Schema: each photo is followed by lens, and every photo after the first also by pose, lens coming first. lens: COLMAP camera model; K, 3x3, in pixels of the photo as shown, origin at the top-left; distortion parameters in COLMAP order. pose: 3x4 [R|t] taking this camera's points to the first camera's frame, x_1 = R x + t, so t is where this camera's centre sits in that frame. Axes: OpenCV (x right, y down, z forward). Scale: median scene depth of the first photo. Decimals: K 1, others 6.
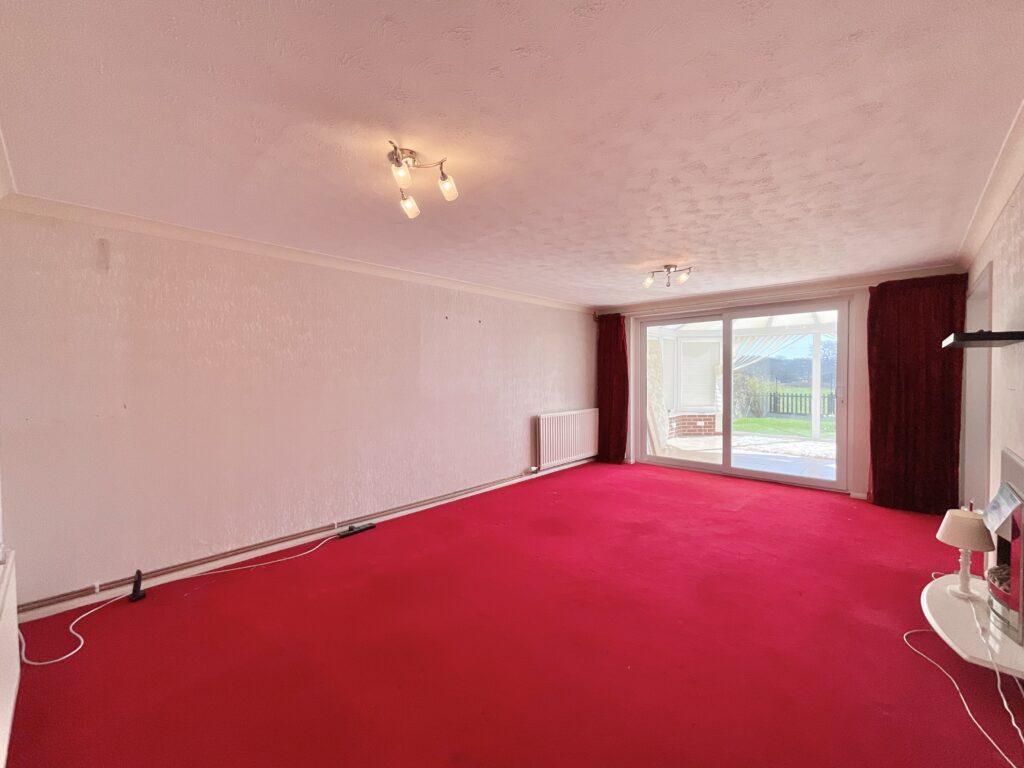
lens RADIAL K [[420.0, 0, 512.0], [0, 420.0, 384.0], [0, 0, 1]] dist [0.000388, 0.000395]
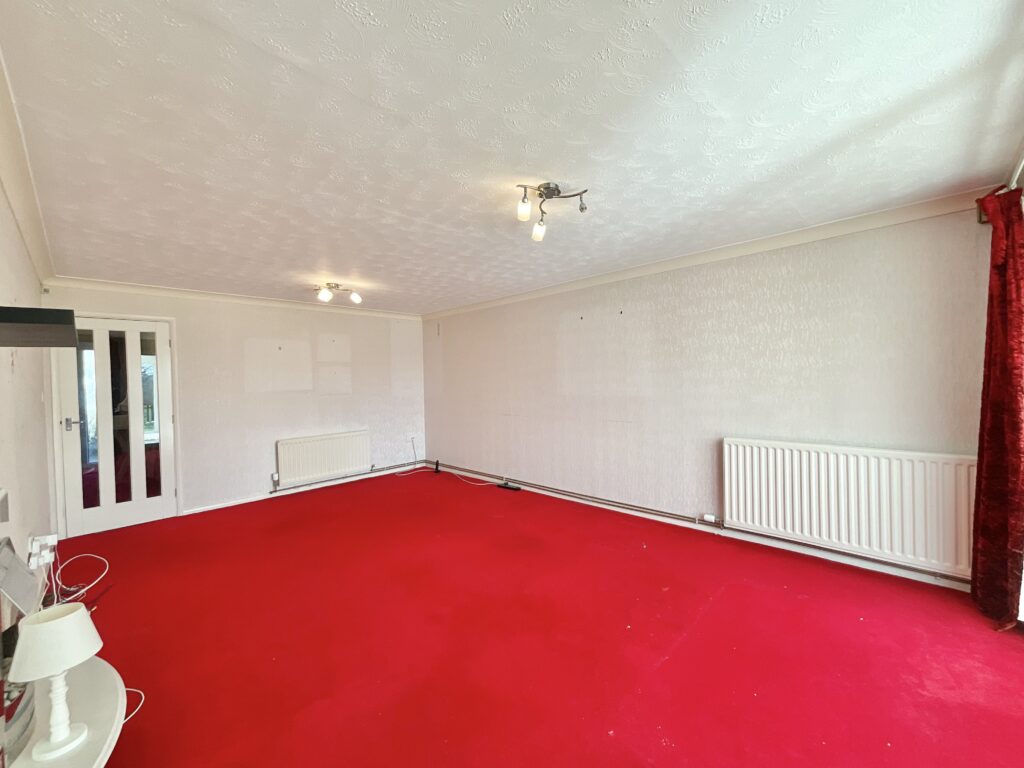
lens RADIAL K [[412.3, 0, 512.0], [0, 412.3, 384.0], [0, 0, 1]] dist [0.000133, 0.000152]
pose [[-0.022066, 0.023411, -0.999482, 0.686663], [0.007193, 0.999704, 0.023257, -0.020381], [0.999731, -0.006676, -0.022228, 0.711695]]
